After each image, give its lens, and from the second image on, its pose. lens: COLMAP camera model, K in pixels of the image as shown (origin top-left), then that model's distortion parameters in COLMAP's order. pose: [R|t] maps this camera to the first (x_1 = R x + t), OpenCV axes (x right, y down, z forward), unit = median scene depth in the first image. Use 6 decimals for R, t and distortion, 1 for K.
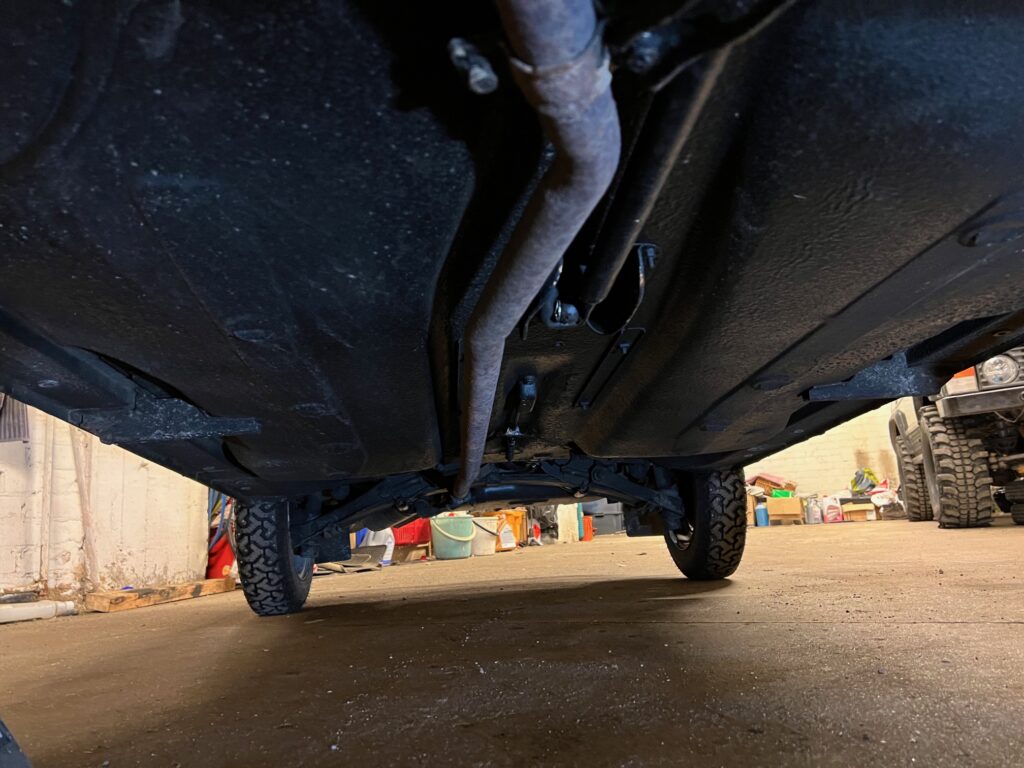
lens RADIAL K [[803.4, 0, 512.0], [0, 803.4, 384.0], [0, 0, 1]] dist [0.084042, -0.042656]
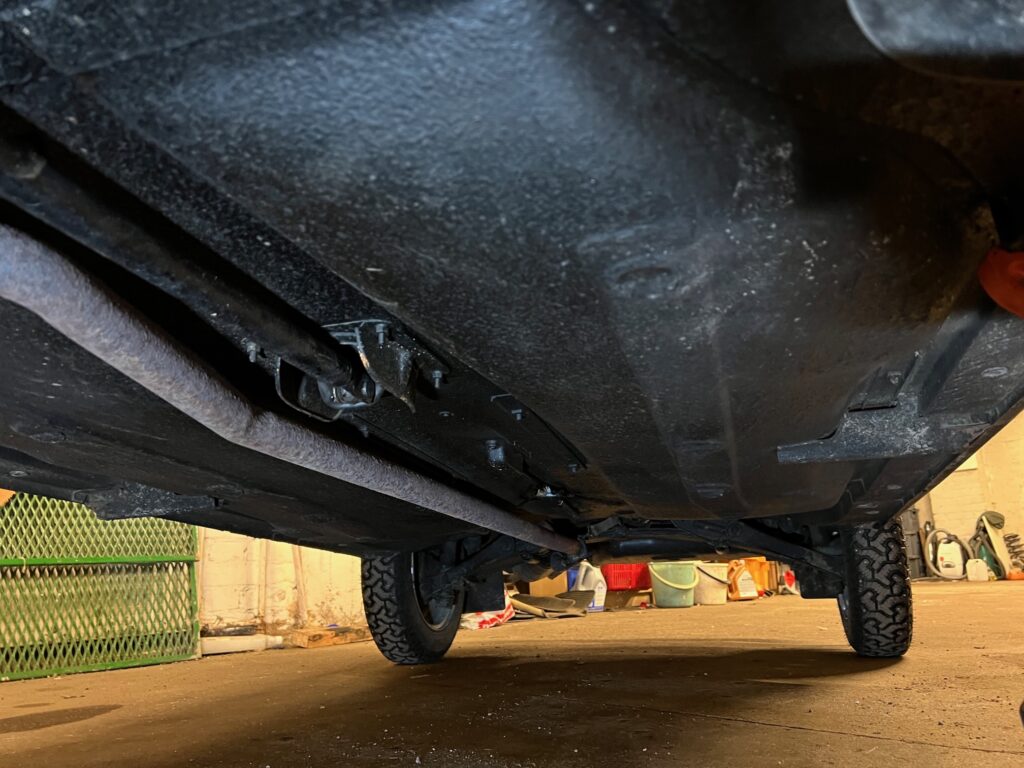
lens RADIAL K [[803.4, 0, 512.0], [0, 803.4, 384.0], [0, 0, 1]] dist [0.084042, -0.042656]
pose [[0.934076, -0.058457, -0.352256, 0.185064], [0.044174, 0.997848, -0.048459, -0.014473], [0.354331, 0.029704, 0.934648, 0.058392]]
